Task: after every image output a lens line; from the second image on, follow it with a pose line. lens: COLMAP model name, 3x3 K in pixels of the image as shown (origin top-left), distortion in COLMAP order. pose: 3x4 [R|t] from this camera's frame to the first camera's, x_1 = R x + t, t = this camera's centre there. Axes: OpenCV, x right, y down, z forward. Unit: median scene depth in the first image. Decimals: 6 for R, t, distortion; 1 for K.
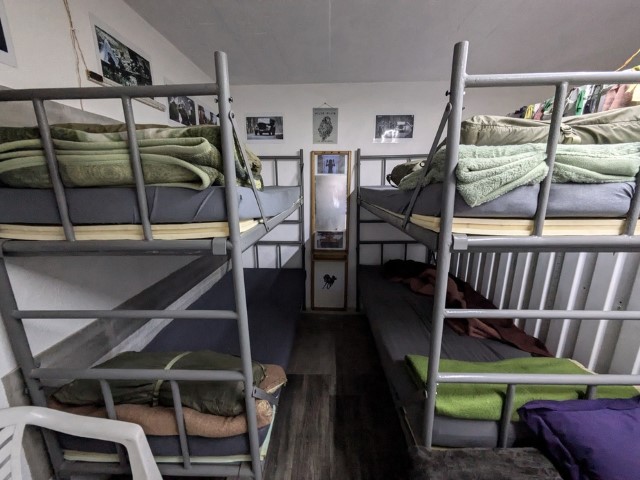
lens RADIAL K [[252.2, 0, 318.7], [0, 252.2, 239.3], [0, 0, 1]] dist [0.004347, -0.000259]
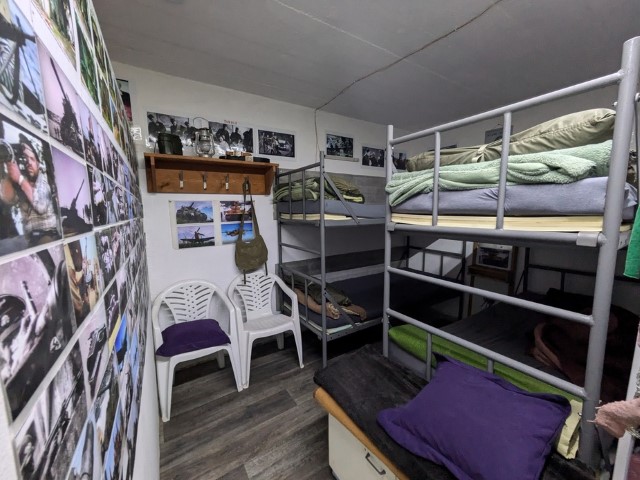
lens RADIAL K [[252.2, 0, 322.1], [0, 252.2, 240.0], [0, 0, 1]] dist [0.004347, -0.000259]
pose [[0.579171, 0.105106, -0.808402, 1.040102], [-0.174151, 0.984714, 0.003261, 0.110657], [0.796387, 0.138896, 0.588622, -0.253549]]
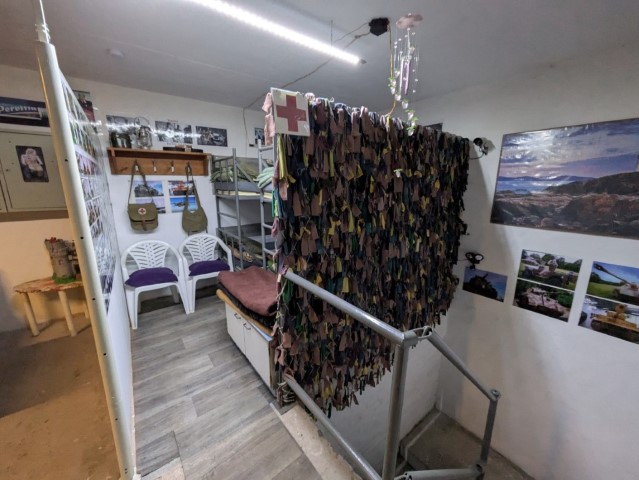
lens RADIAL K [[256.3, 0, 316.3], [0, 256.3, 238.2], [0, 0, 1]] dist [0.013670, 0.000049]
pose [[0.624693, 0.175594, -0.760872, 2.050368], [-0.178241, 0.980730, 0.079993, 0.061050], [0.760256, 0.085647, 0.643953, -0.279408]]
